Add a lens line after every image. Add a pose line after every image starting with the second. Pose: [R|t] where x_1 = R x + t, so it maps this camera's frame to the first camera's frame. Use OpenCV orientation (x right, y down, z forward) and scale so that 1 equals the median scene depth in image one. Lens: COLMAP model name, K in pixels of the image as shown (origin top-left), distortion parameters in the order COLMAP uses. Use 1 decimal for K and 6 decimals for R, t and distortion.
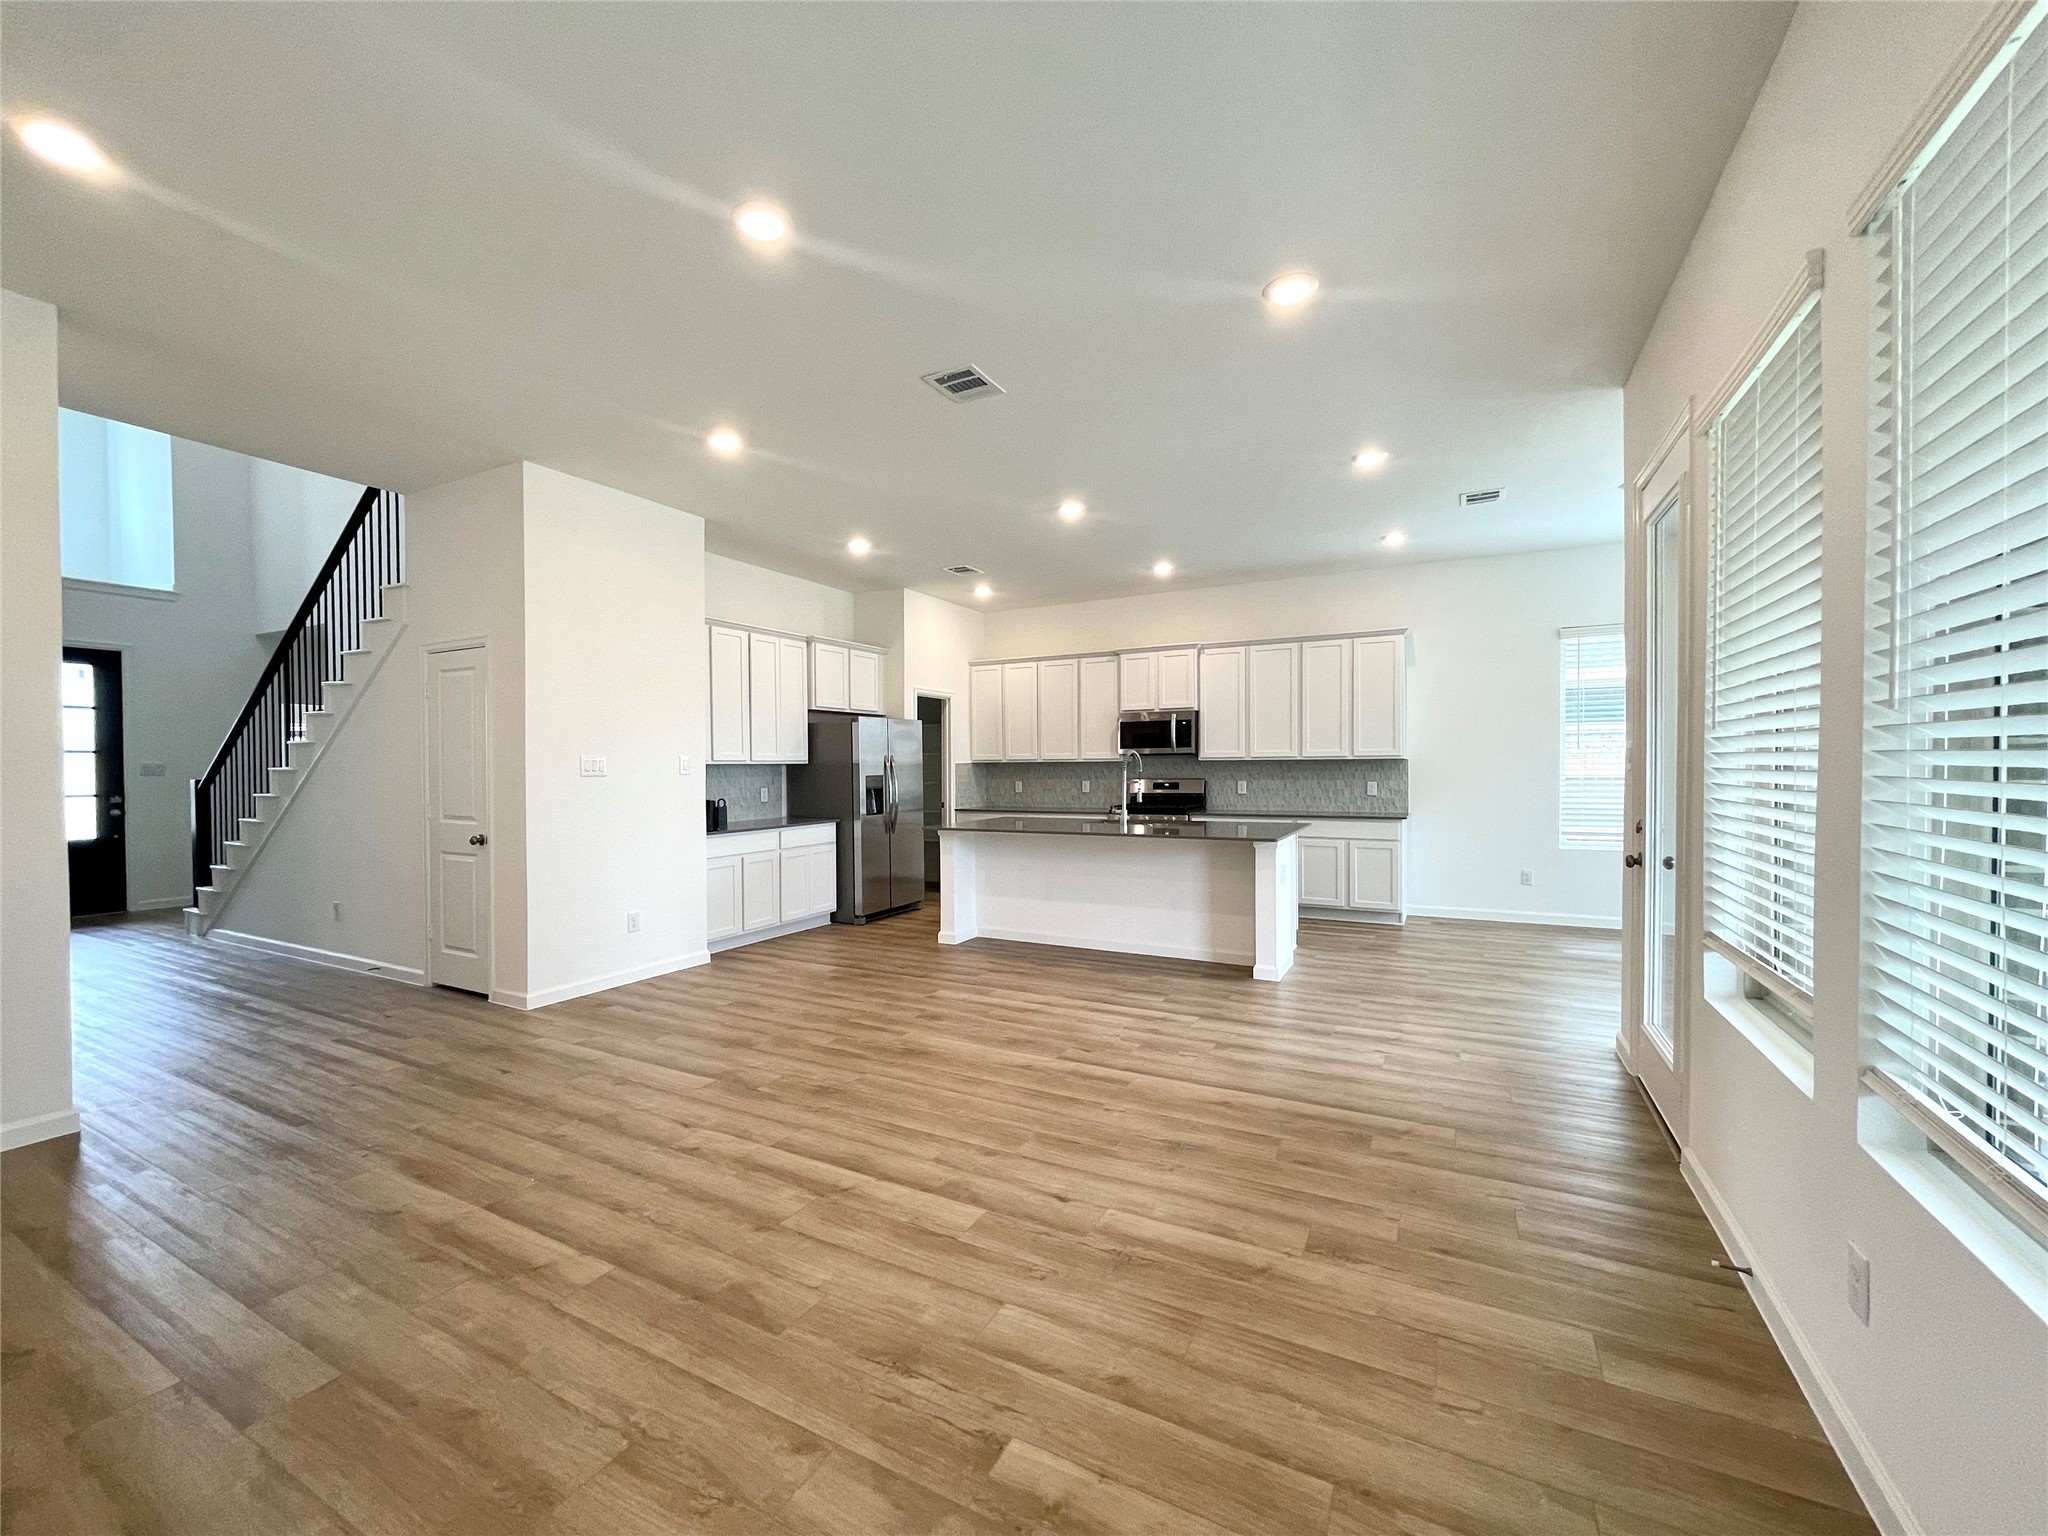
lens RADIAL K [[830.1, 0, 1013.3], [0, 830.1, 781.9], [0, 0, 1]] dist [0.001227, 0.000198]
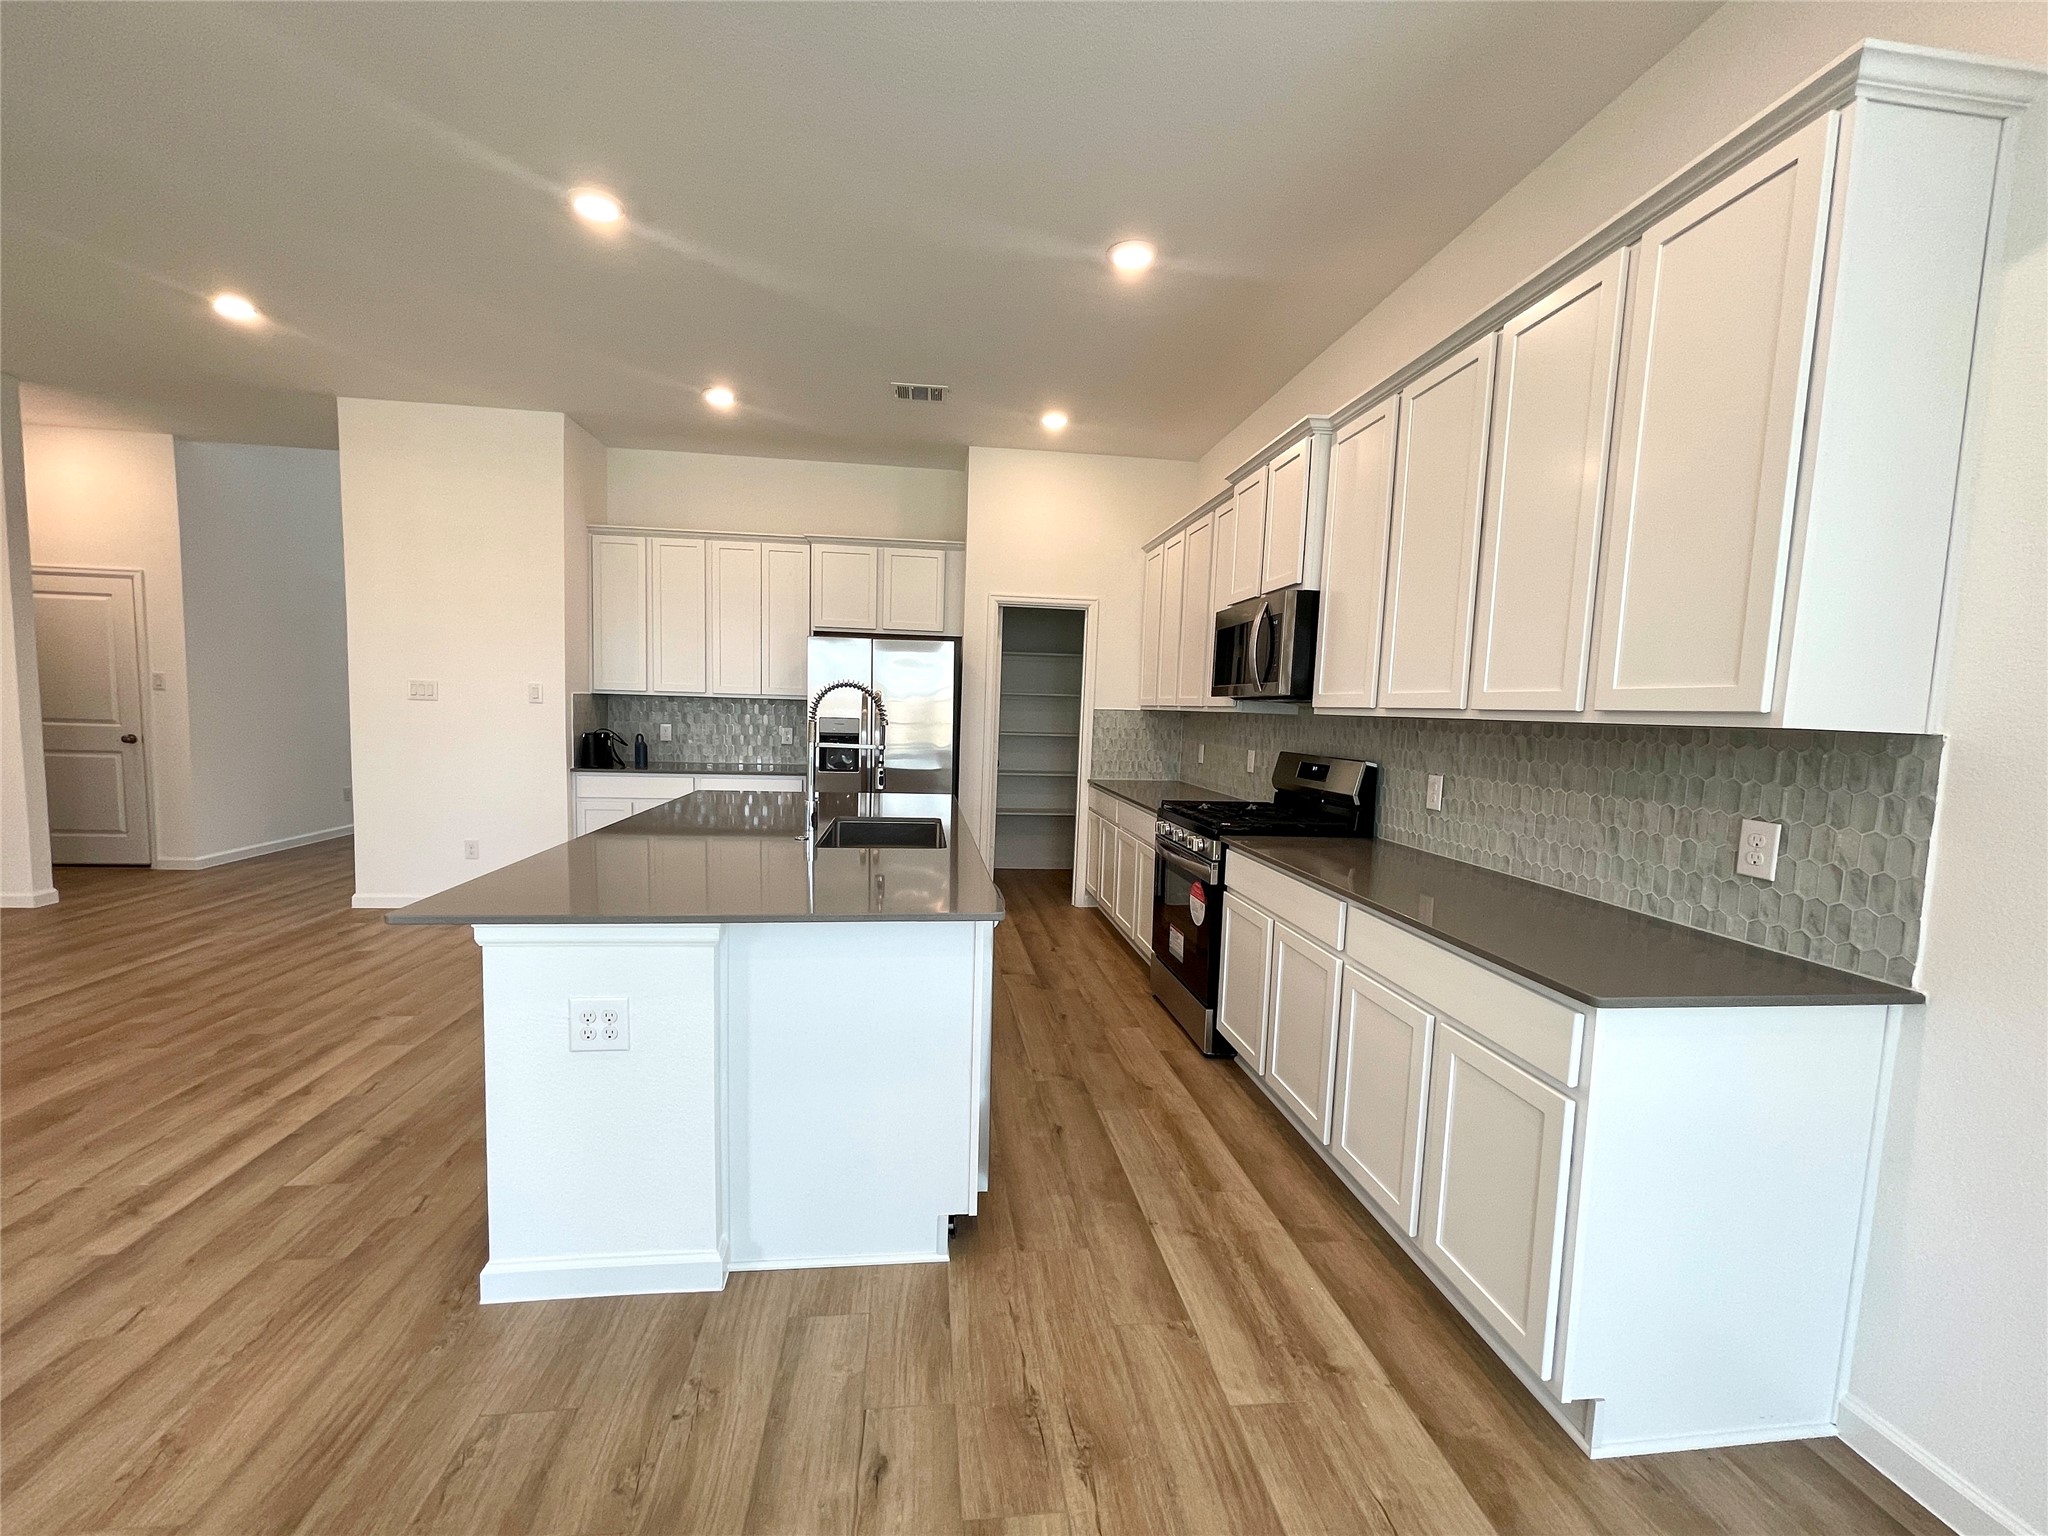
lens RADIAL K [[830.1, 0, 1013.3], [0, 830.1, 781.9], [0, 0, 1]] dist [0.001227, 0.000198]
pose [[0.573131, 0.101119, -0.813201, 0.493670], [-0.053531, 0.994858, 0.085980, -0.020845], [0.817714, -0.005746, 0.575596, 0.668238]]
